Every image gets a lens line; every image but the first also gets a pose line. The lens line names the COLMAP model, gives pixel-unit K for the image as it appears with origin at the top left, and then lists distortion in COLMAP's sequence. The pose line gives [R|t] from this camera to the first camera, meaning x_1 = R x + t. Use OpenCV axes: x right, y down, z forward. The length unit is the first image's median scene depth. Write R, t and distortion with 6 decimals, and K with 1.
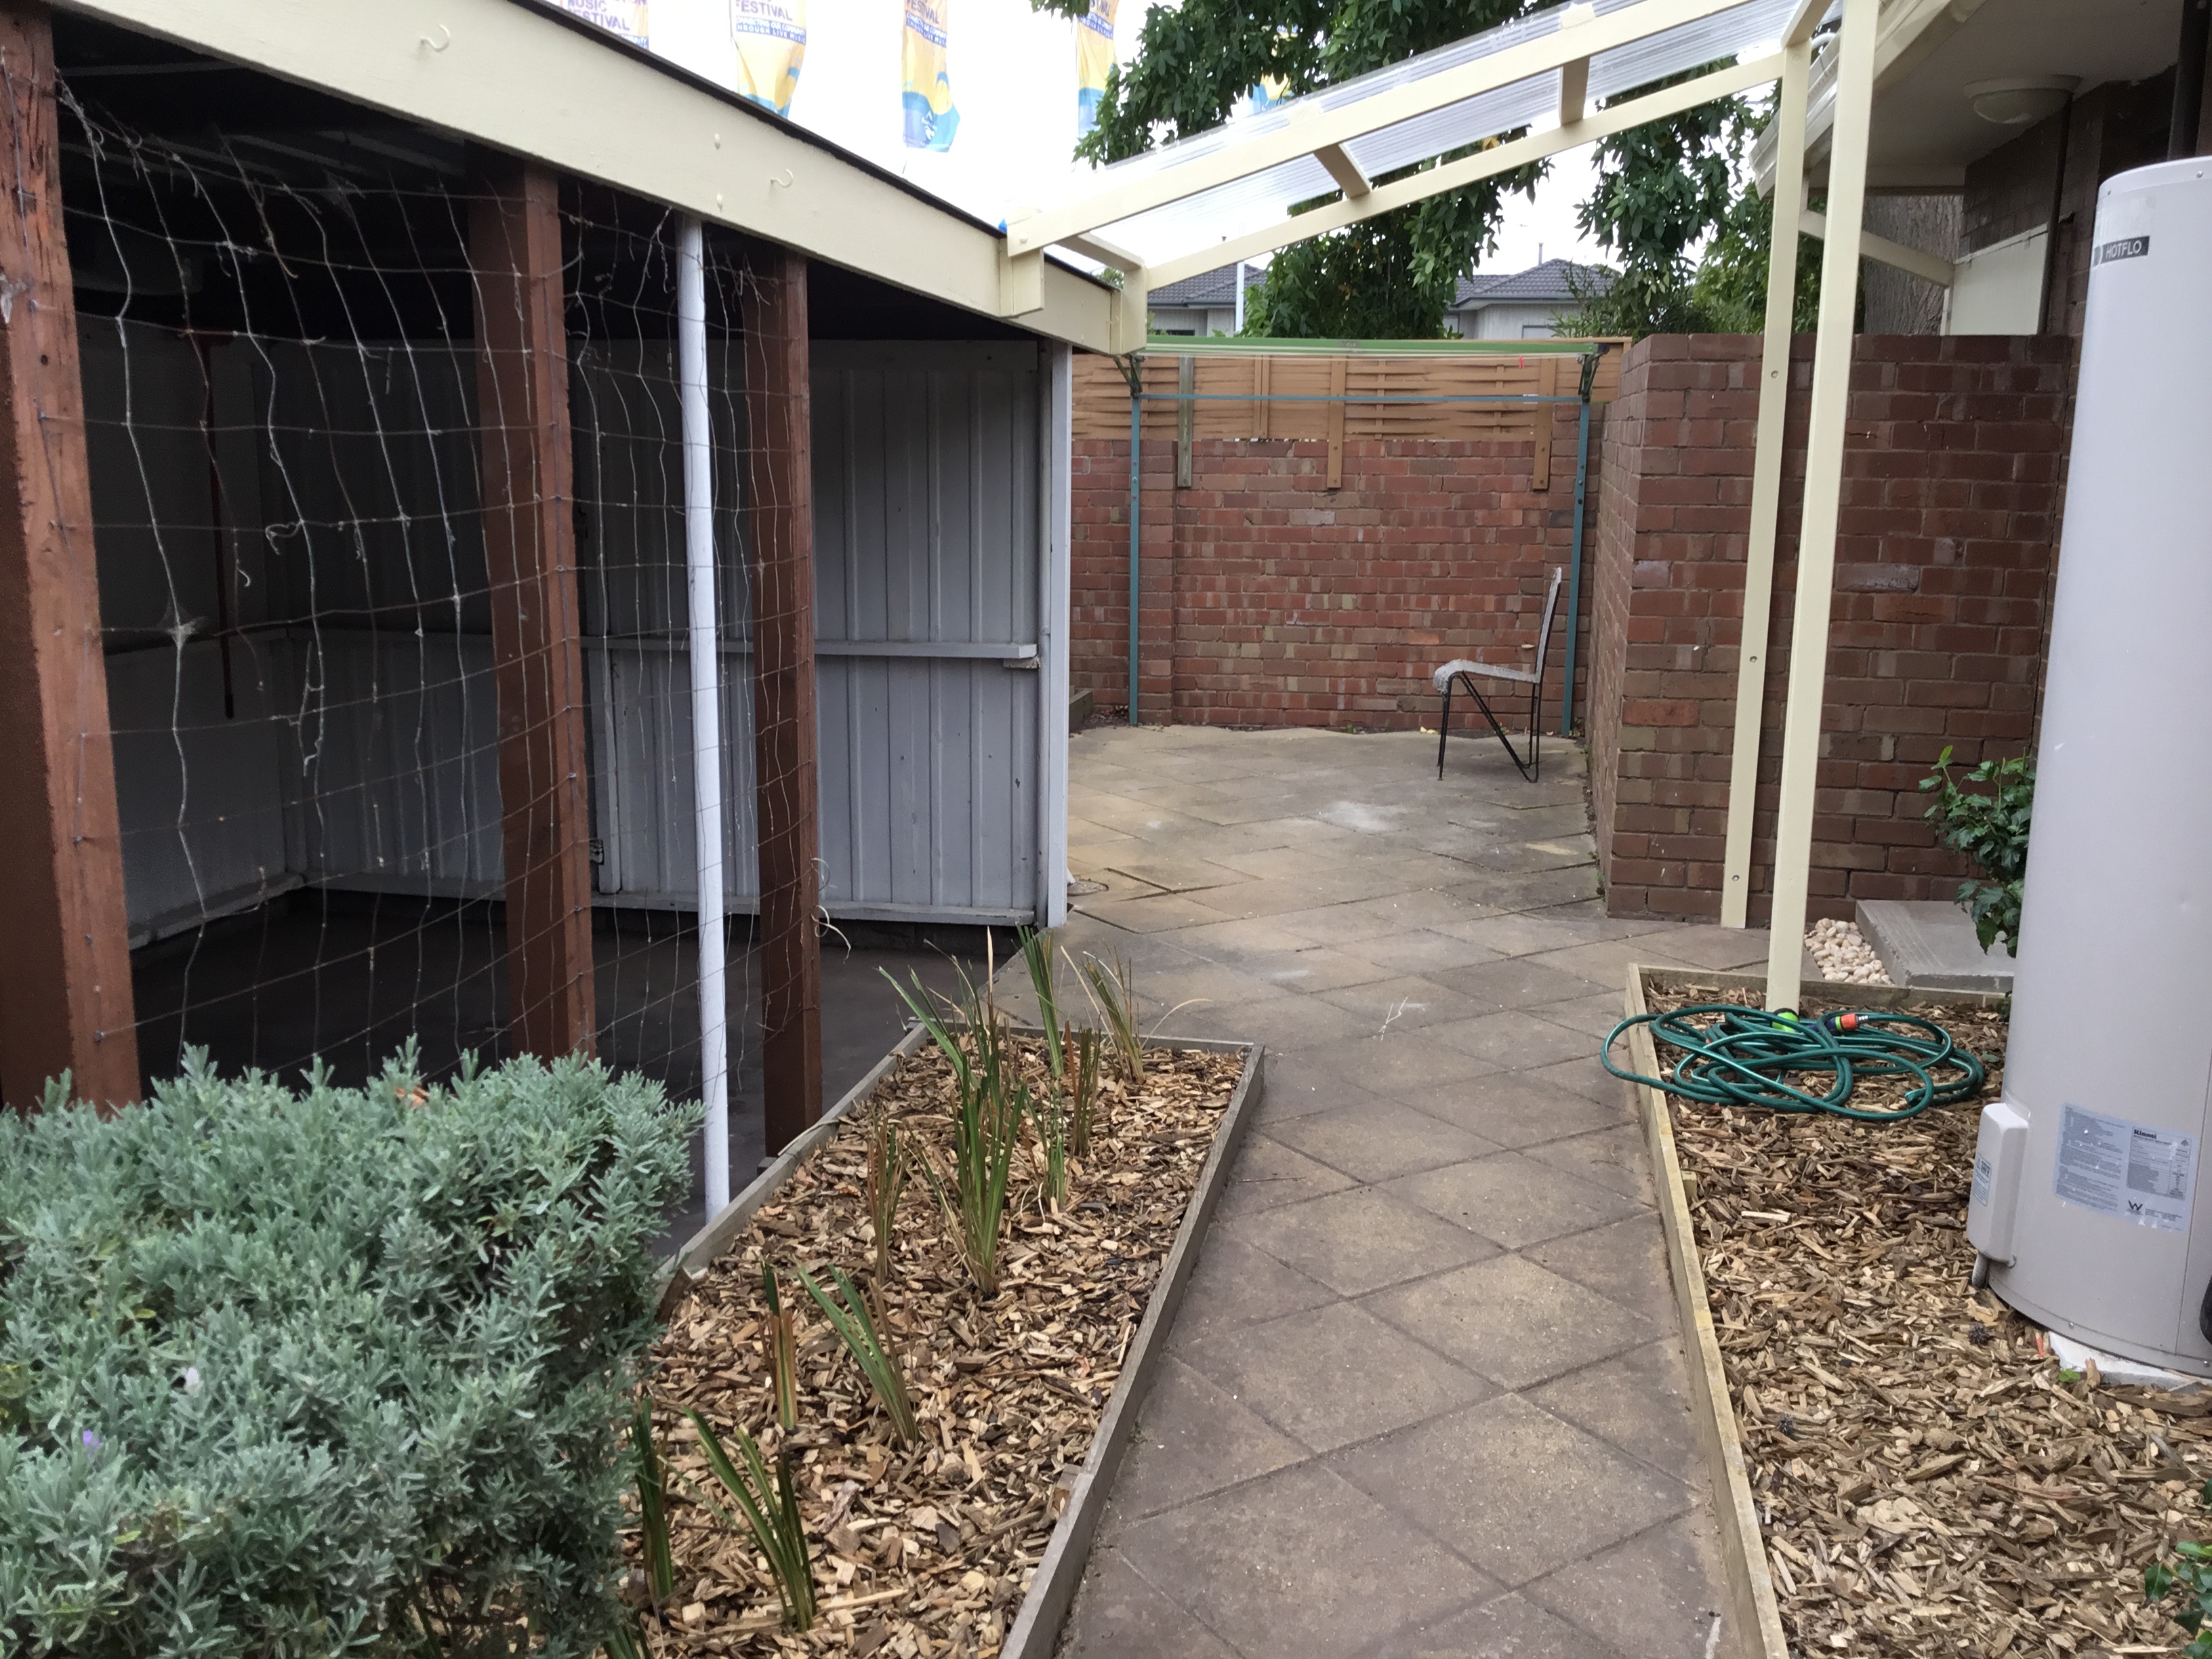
lens RADIAL K [[1988.8, 0, 1106.1], [0, 1988.8, 832.4], [0, 0, 1]] dist [-0.003474, -0.002963]
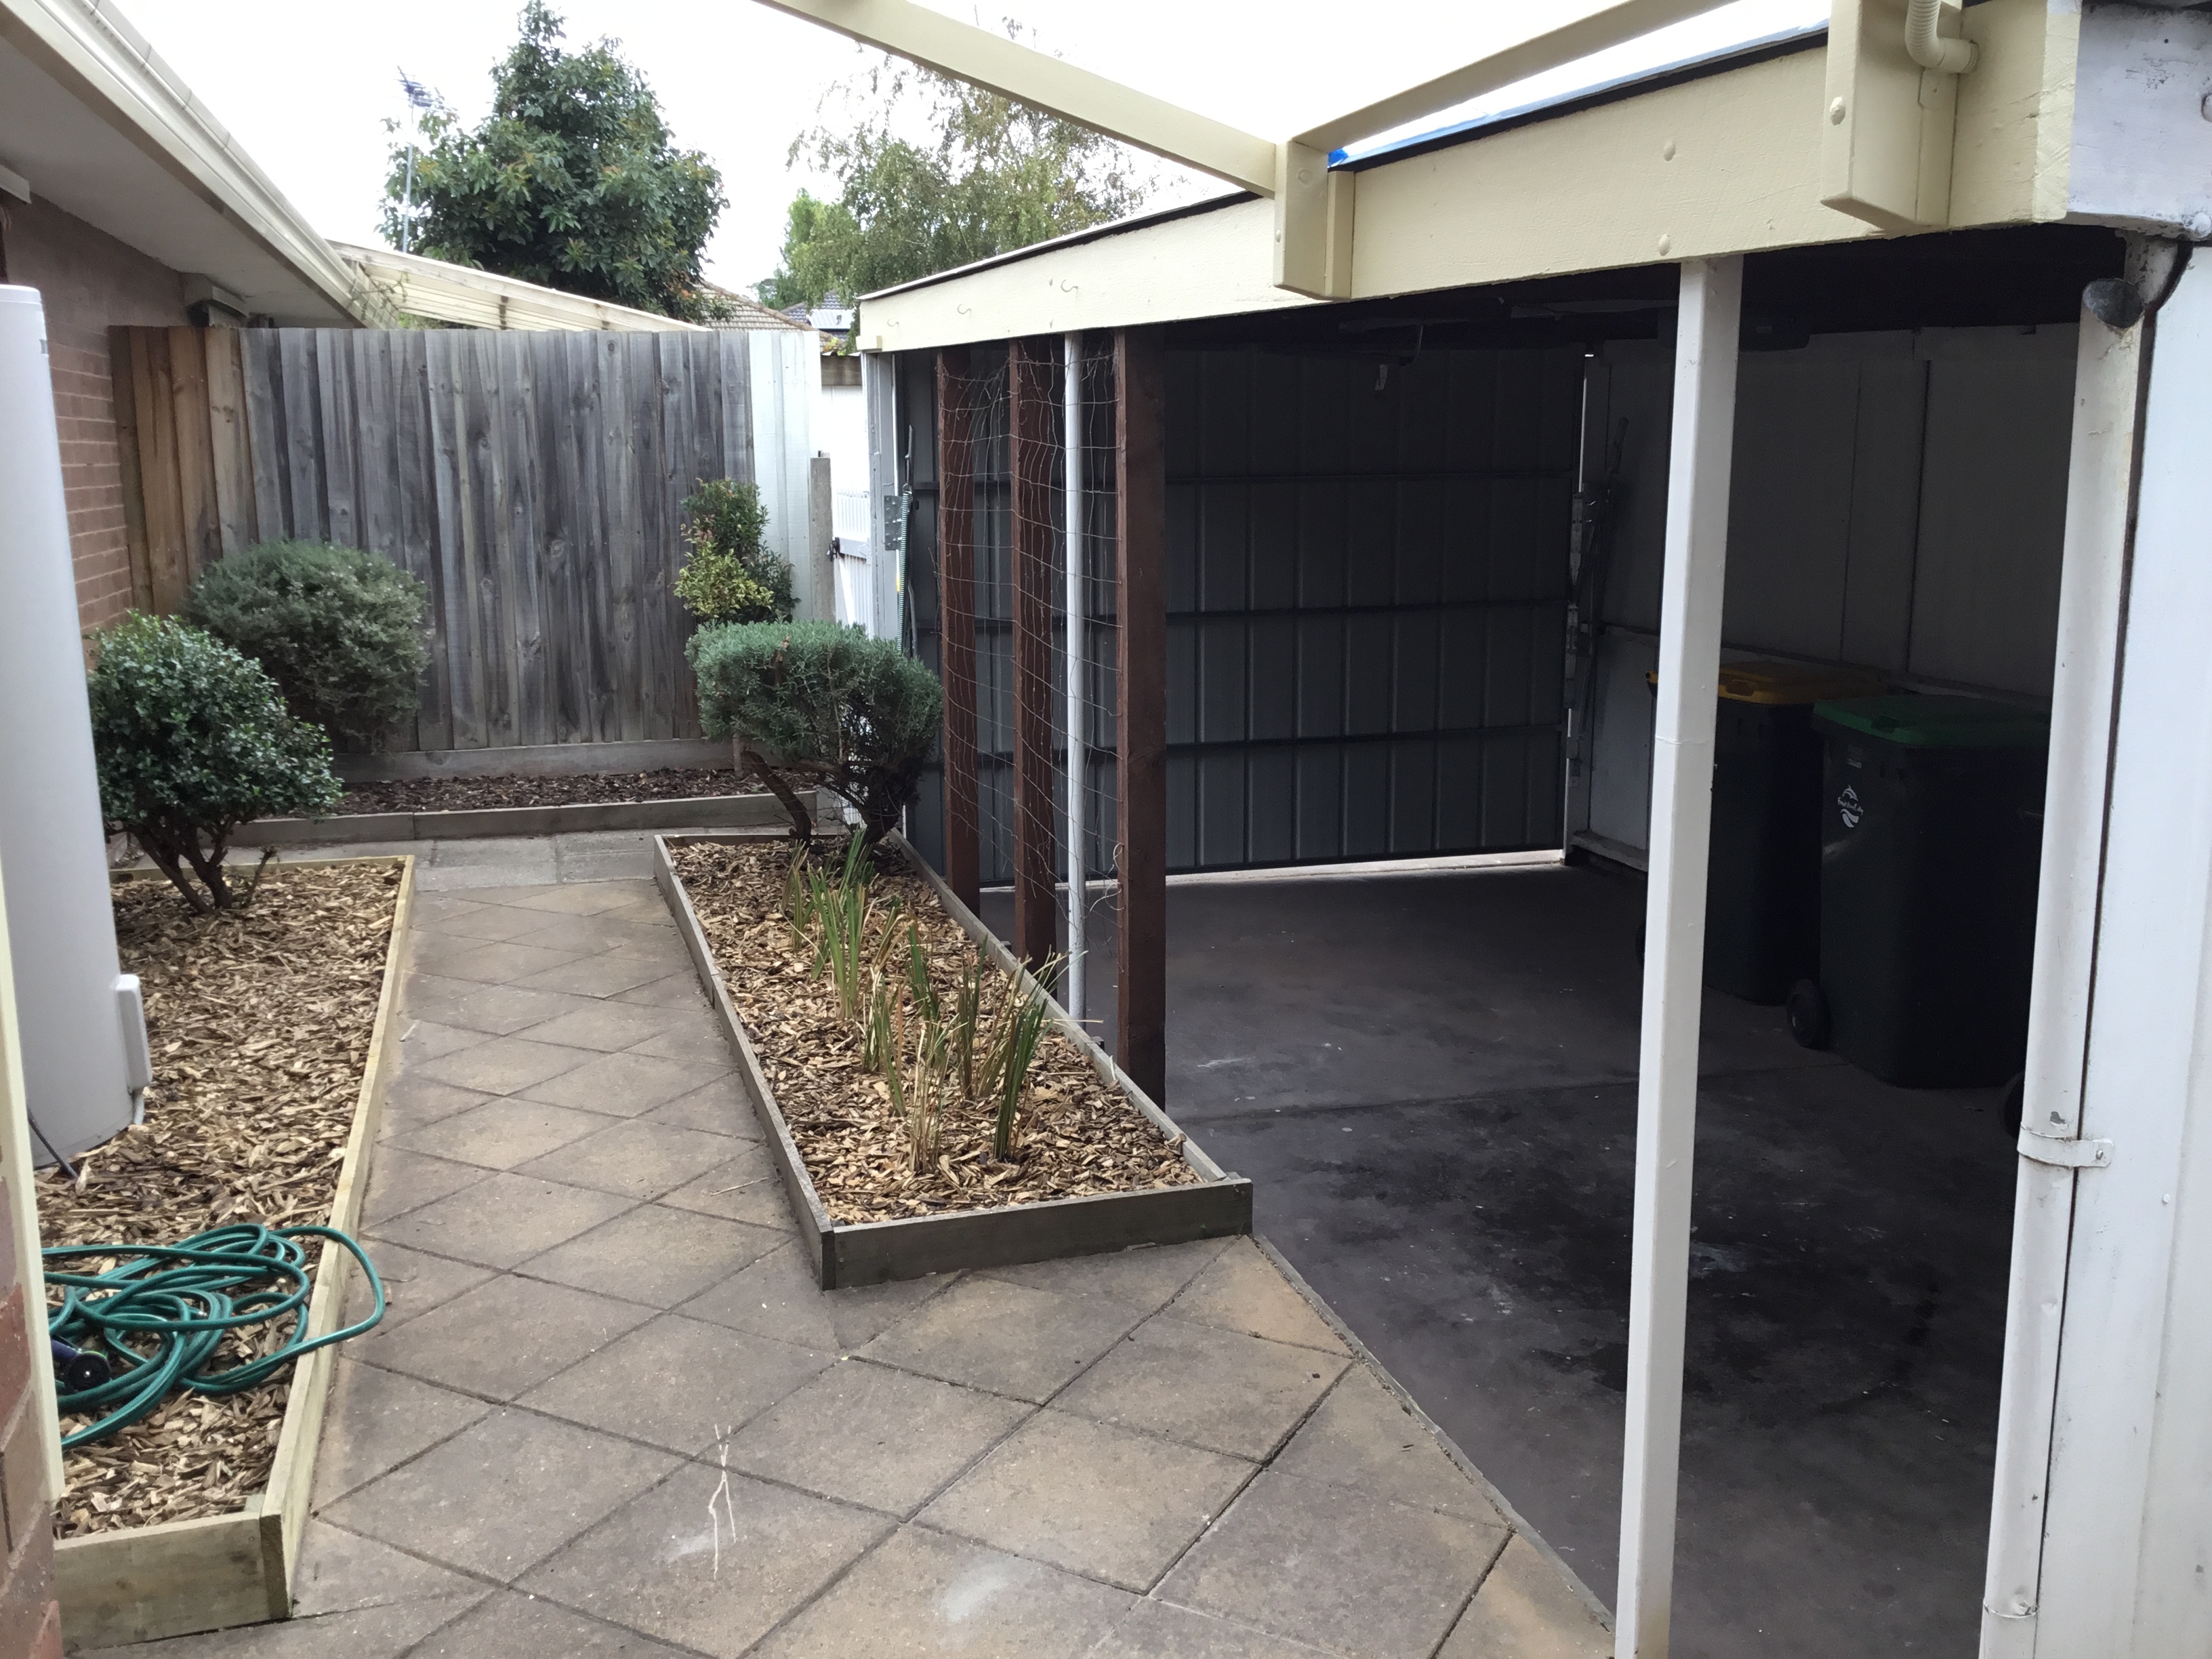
lens RADIAL K [[1988.8, 0, 1107.1], [0, 1988.8, 834.1], [0, 0, 1]] dist [-0.003474, -0.002963]
pose [[-0.883937, 0.073964, -0.461719, 0.384138], [-0.097004, 0.936926, 0.335797, -0.372102], [0.457433, 0.341612, -0.821009, 1.893675]]
